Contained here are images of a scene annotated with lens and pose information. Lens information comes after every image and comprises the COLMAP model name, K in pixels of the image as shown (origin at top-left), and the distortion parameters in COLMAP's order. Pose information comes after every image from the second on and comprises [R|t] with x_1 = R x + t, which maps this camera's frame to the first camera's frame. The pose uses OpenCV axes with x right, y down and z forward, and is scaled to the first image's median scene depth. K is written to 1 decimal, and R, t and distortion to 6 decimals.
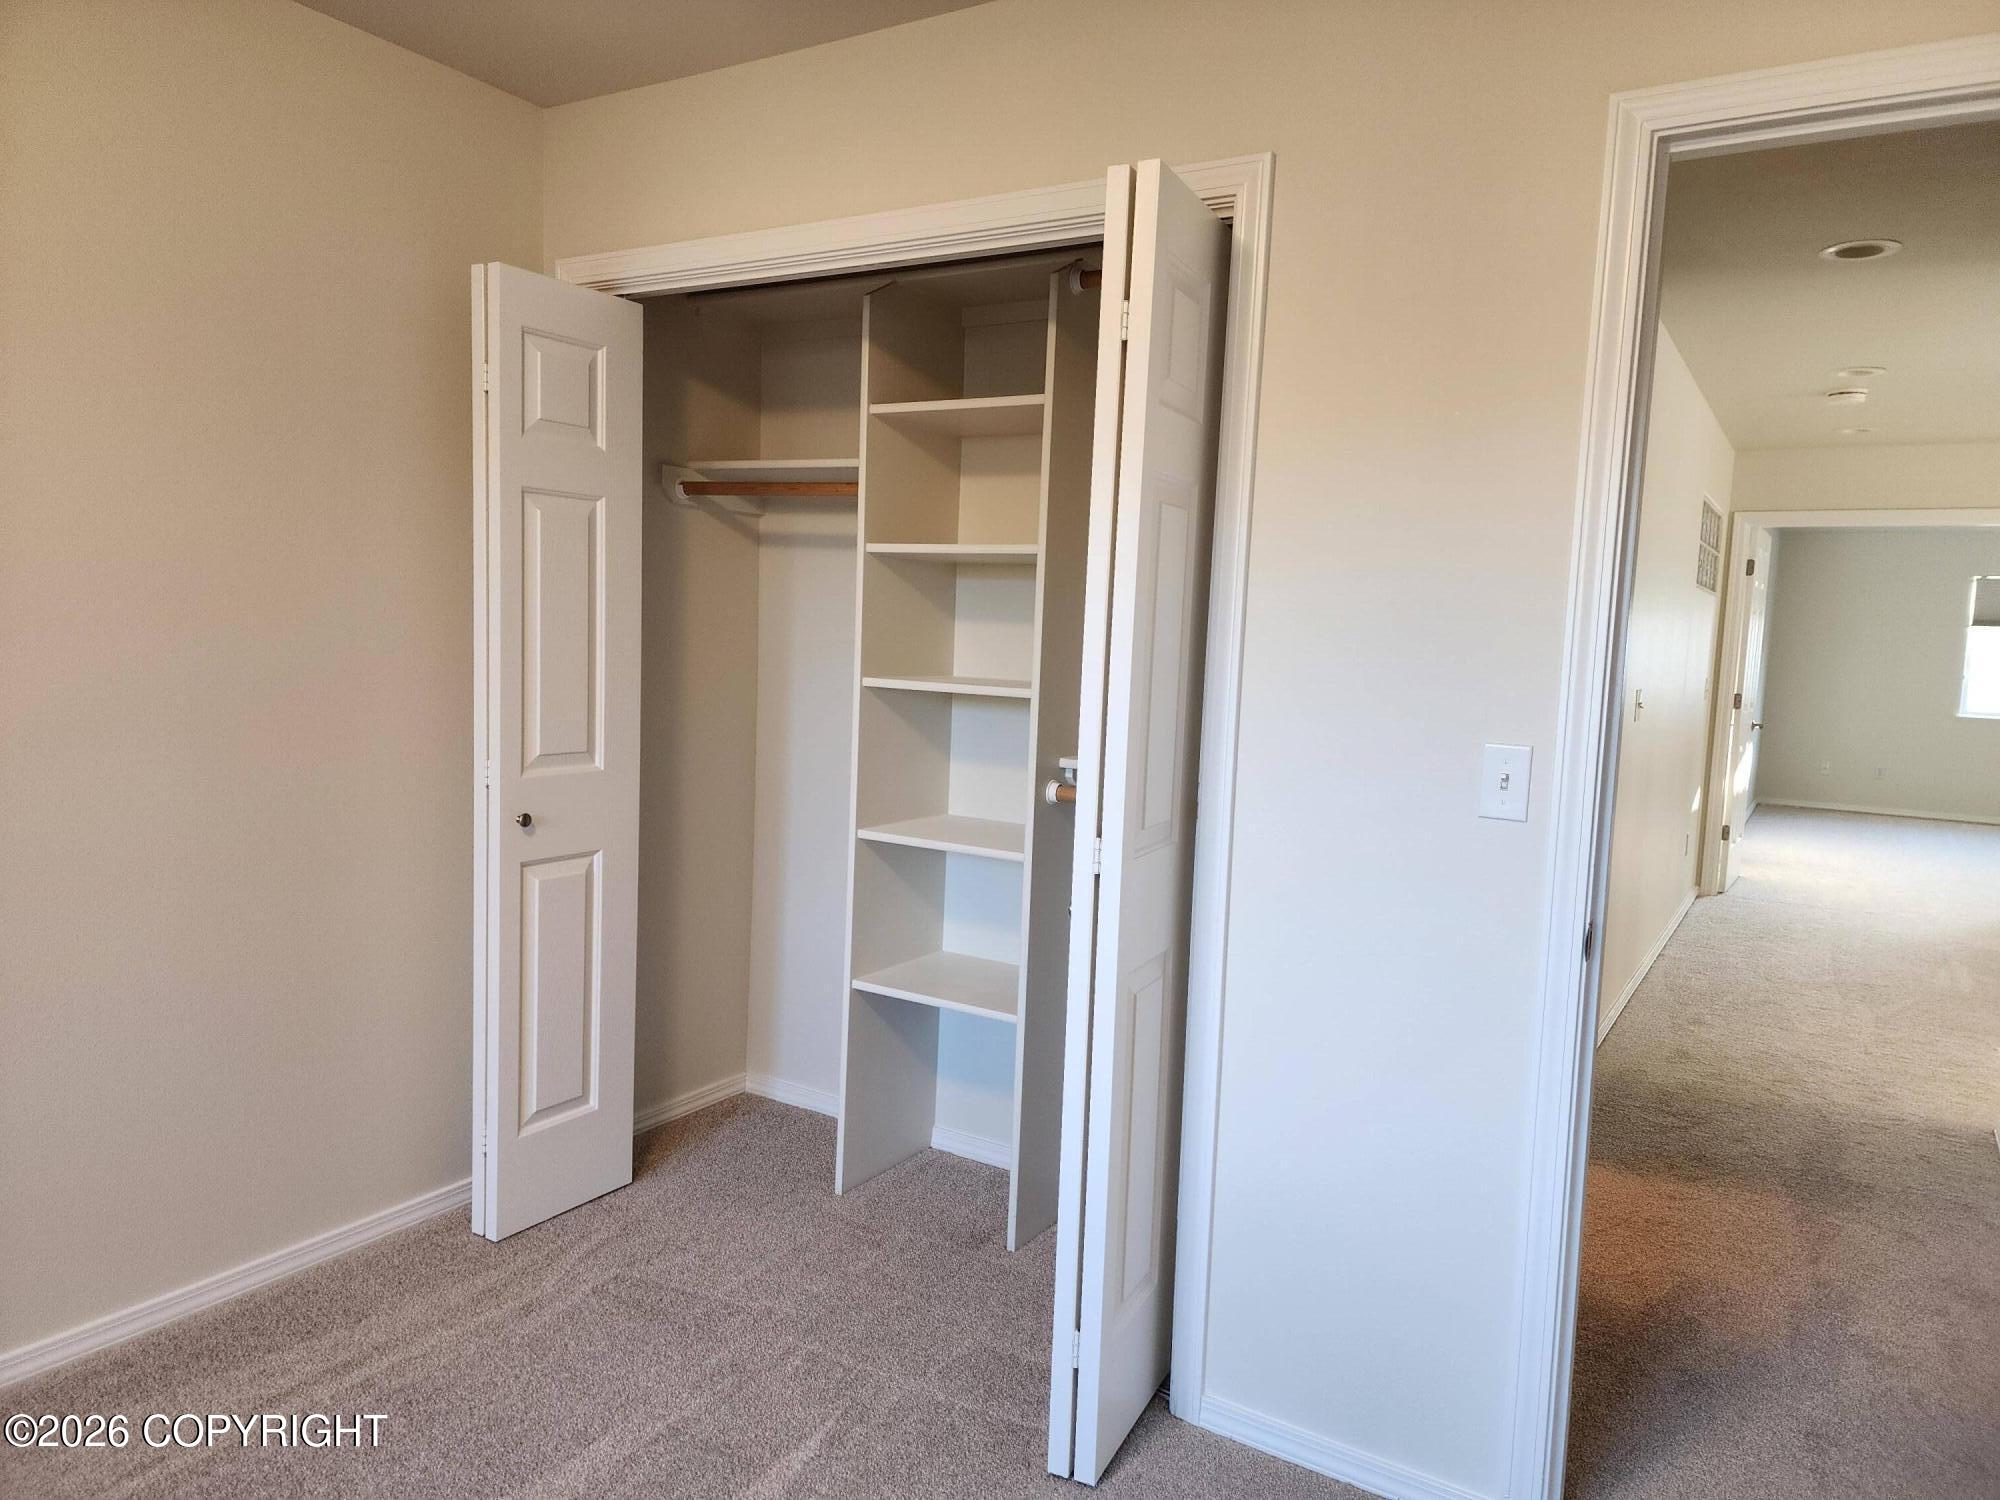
lens RADIAL K [[1348.1, 0, 1000.0], [0, 1348.1, 750.0], [0, 0, 1]] dist [0.089356, -0.088269]
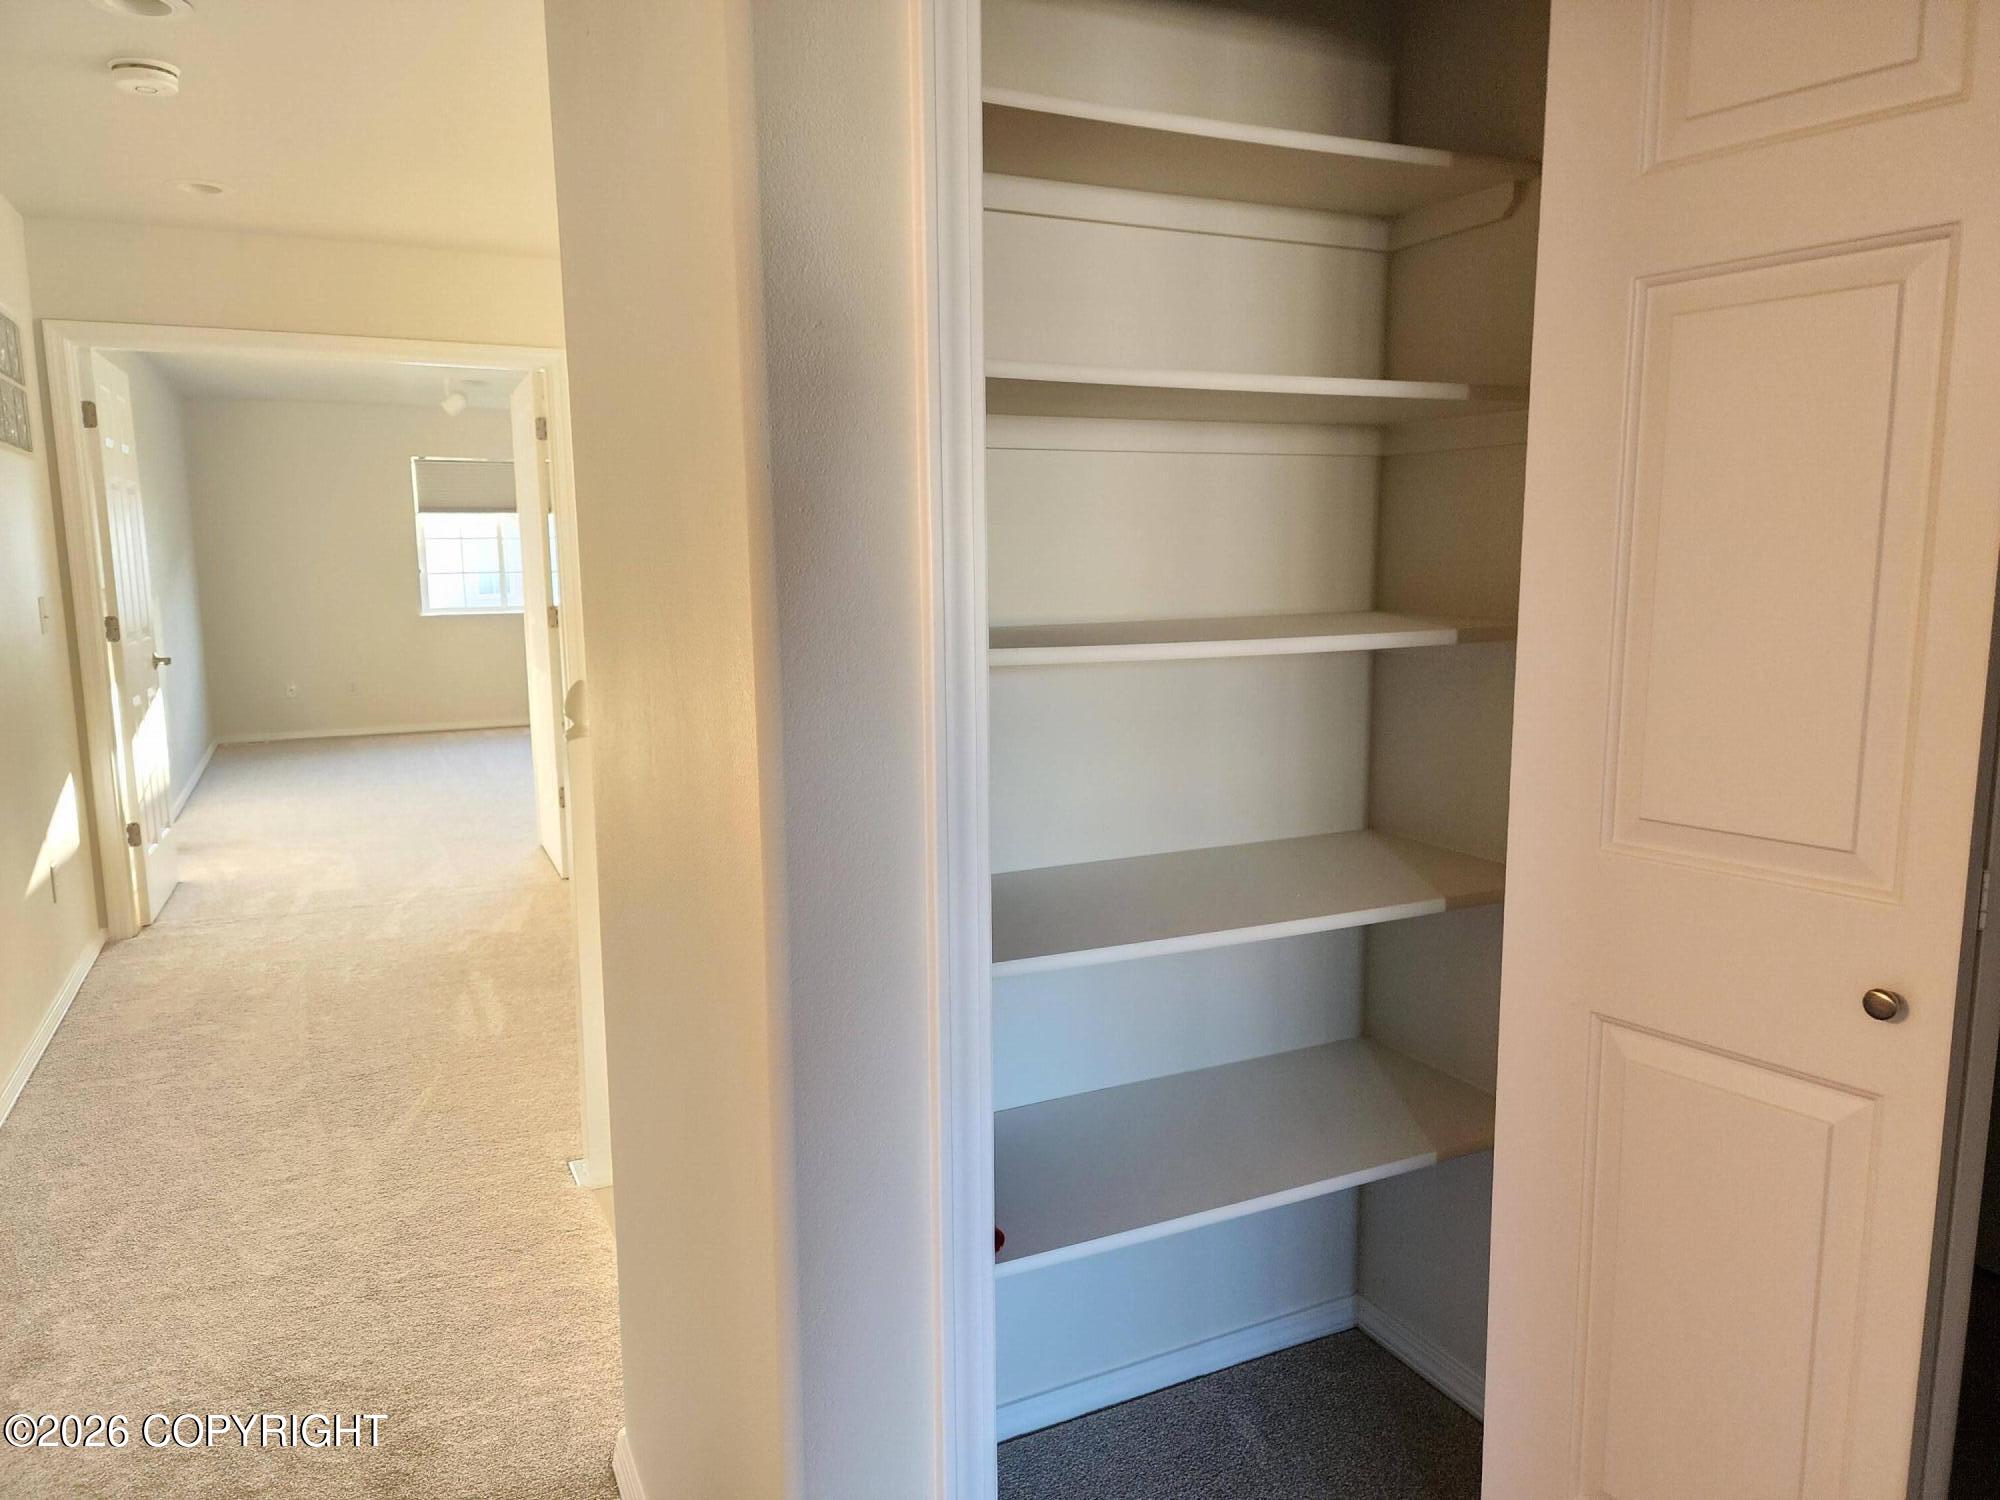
lens RADIAL K [[1348.1, 0, 1000.0], [0, 1348.1, 750.0], [0, 0, 1]] dist [0.089356, -0.088269]
pose [[0.532621, -0.167758, 0.829562, 0.214739], [0.110946, 0.985540, 0.128068, -0.016135], [-0.839051, 0.023825, 0.543531, 0.306193]]
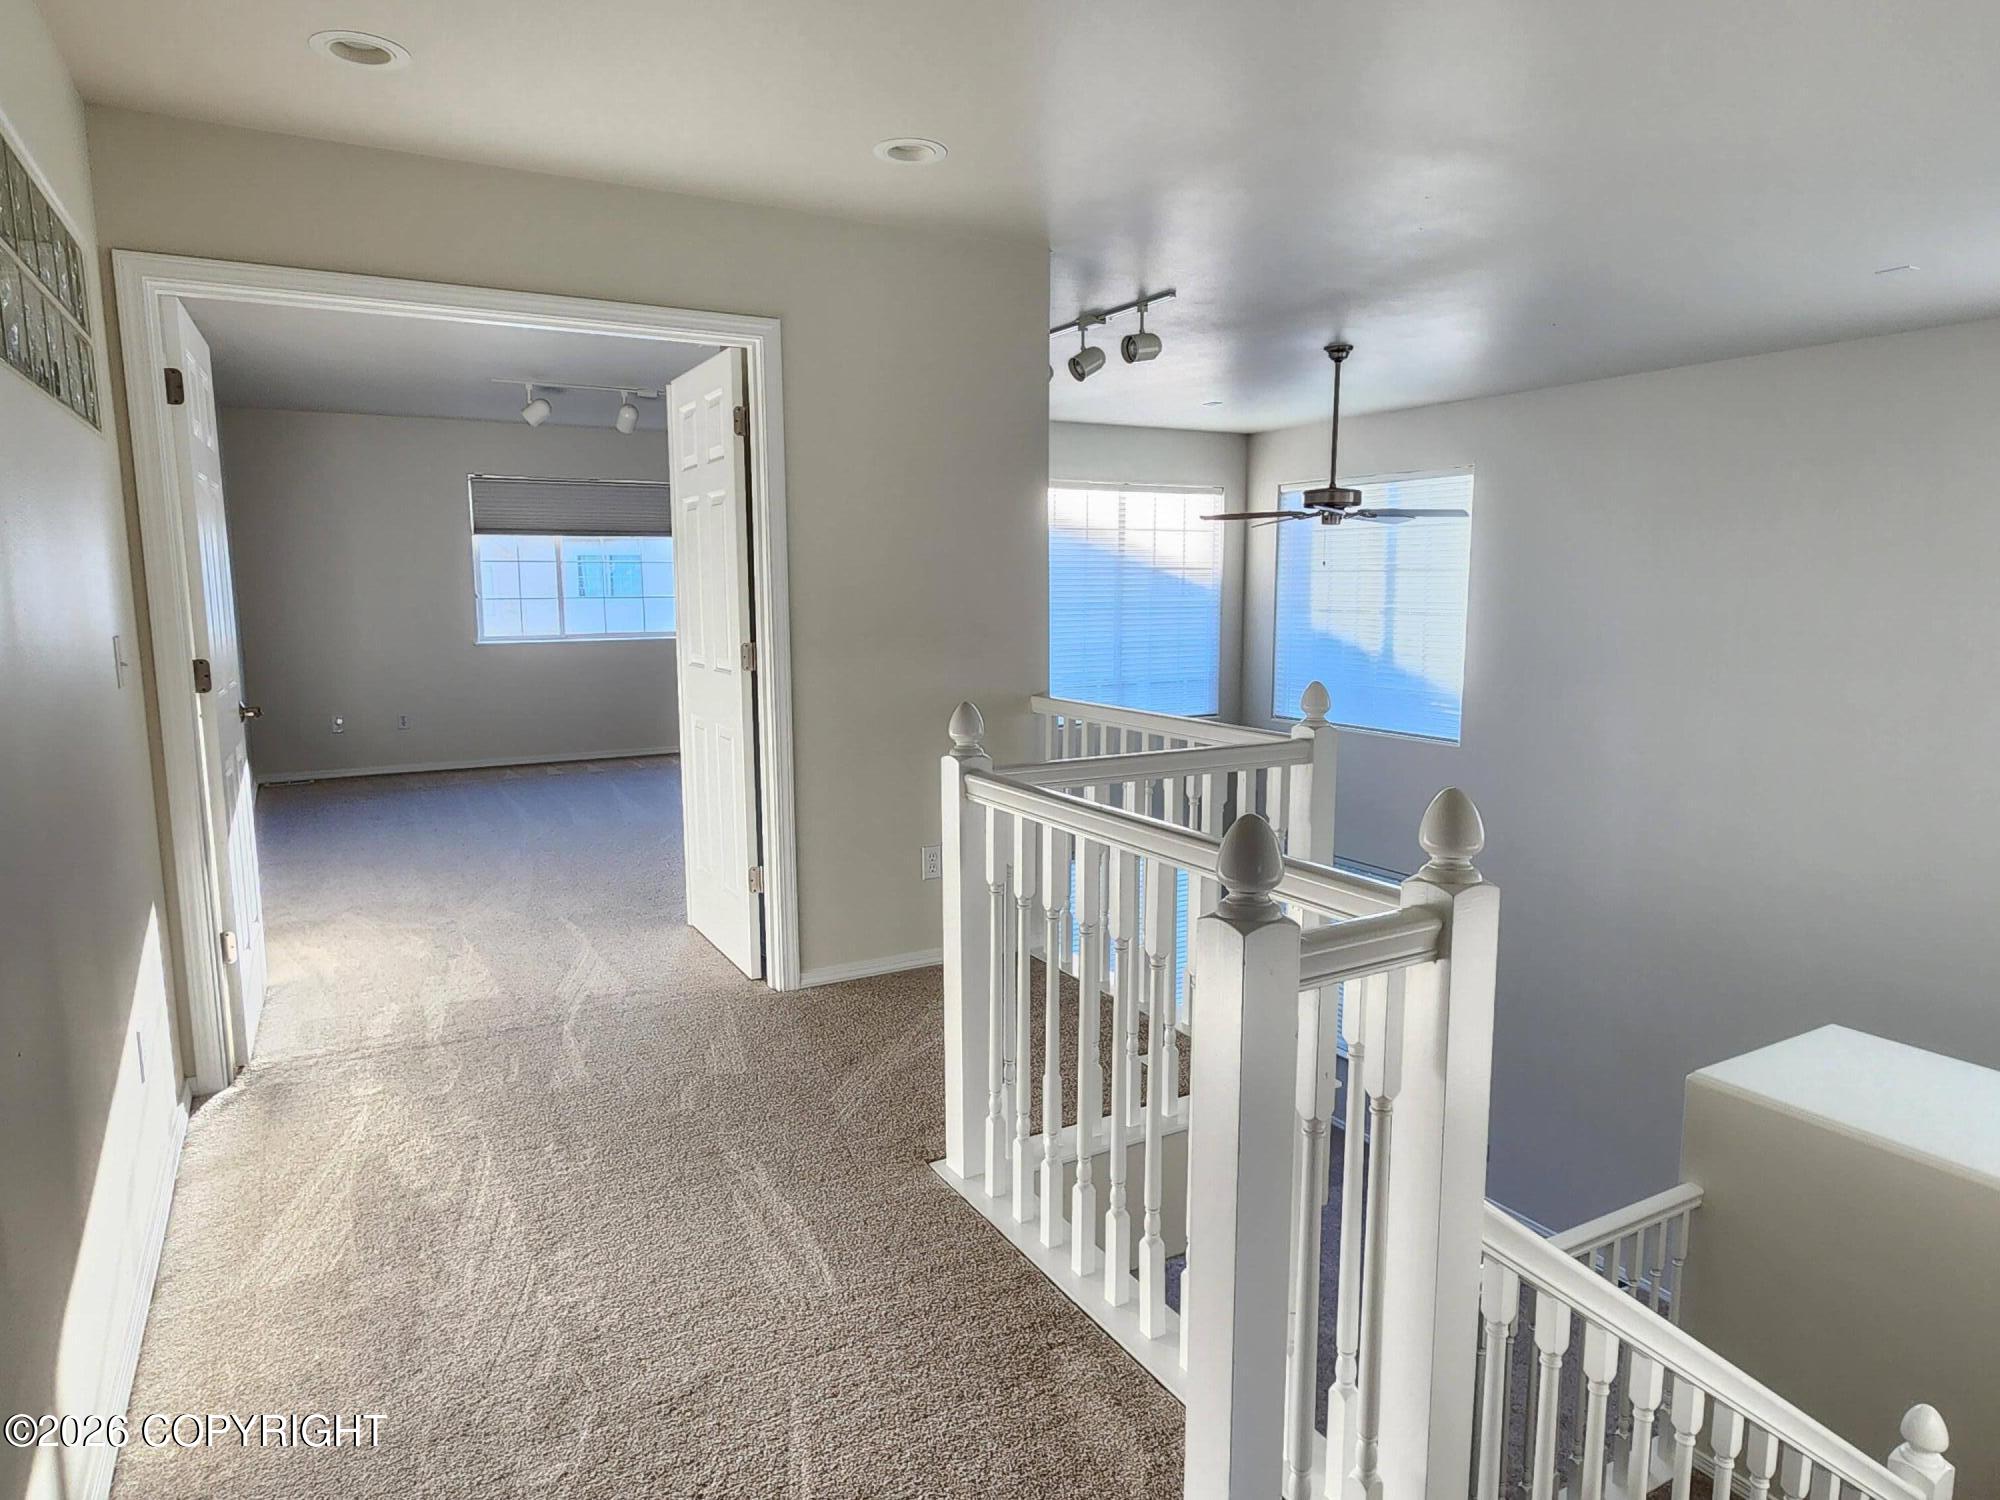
lens RADIAL K [[1214.6, 0, 1000.0], [0, 1214.6, 750.0], [0, 0, 1]] dist [0.004961, 0.002165]
pose [[0.475219, -0.166207, 0.864027, 0.297001], [0.106461, 0.985643, 0.131048, -0.035981], [-0.873403, 0.029709, 0.486091, 0.549718]]
